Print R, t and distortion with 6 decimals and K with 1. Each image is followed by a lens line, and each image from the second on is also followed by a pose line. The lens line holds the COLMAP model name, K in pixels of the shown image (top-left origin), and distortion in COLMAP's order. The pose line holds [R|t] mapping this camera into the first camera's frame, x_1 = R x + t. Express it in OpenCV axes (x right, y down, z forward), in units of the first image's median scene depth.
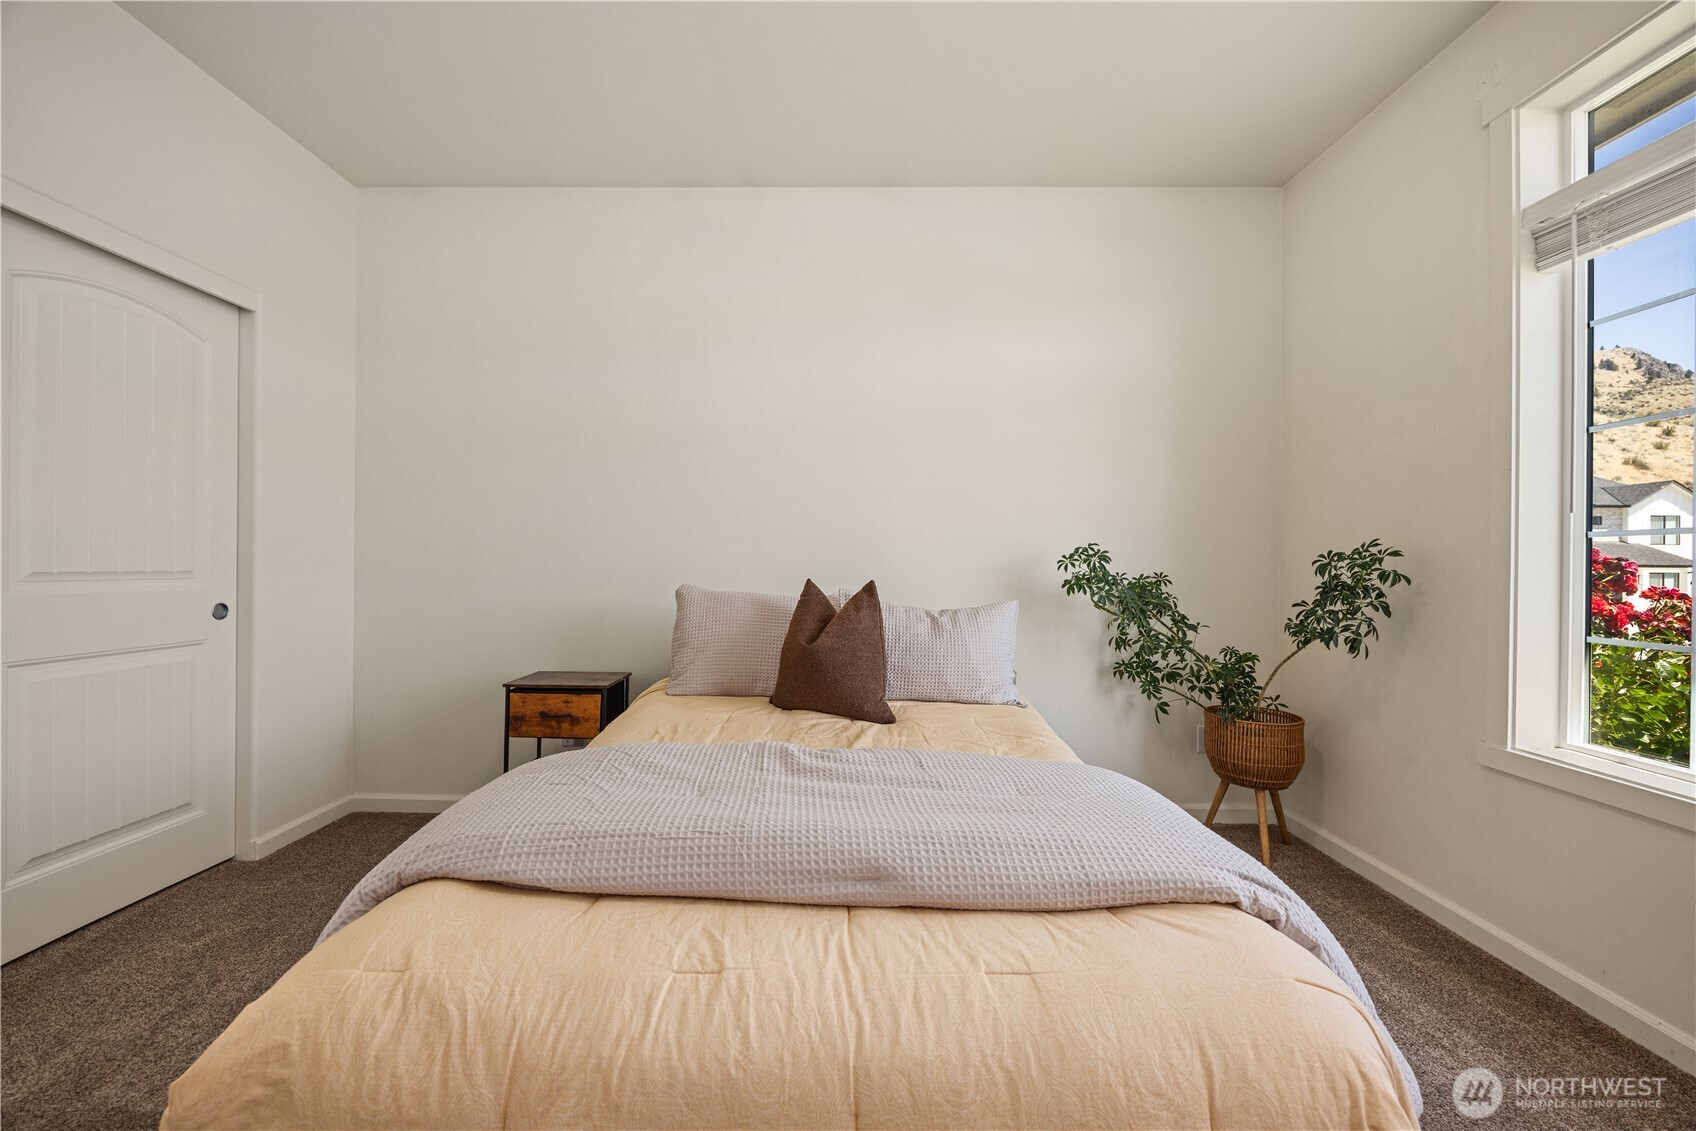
lens RADIAL K [[650.8, 0, 844.5], [0, 650.8, 567.3], [0, 0, 1]] dist [0.000102, 0.000108]
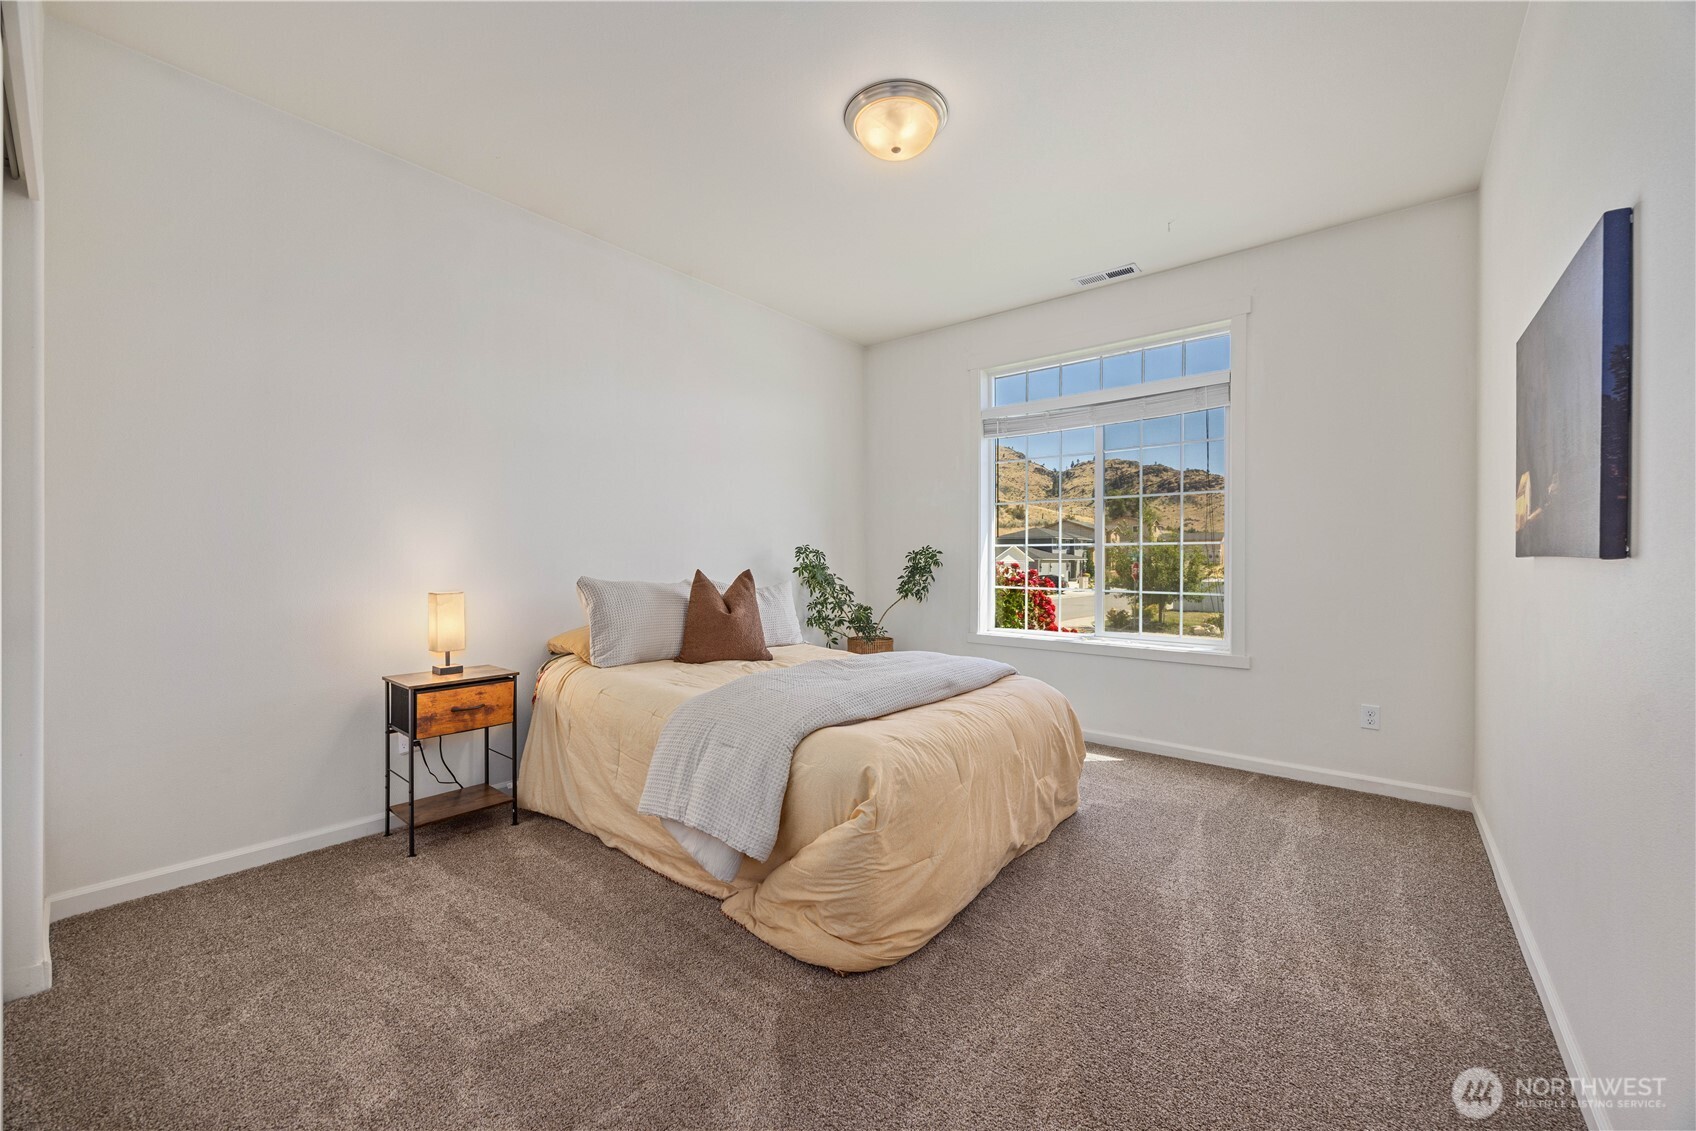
lens RADIAL K [[650.8, 0, 852.3], [0, 650.8, 560.5], [0, 0, 1]] dist [0.000102, 0.000108]
pose [[0.621443, -0.008292, 0.783416, -0.915965], [0.003902, 0.999964, 0.007488, -0.009500], [-0.783450, -0.001596, 0.621453, -0.106439]]
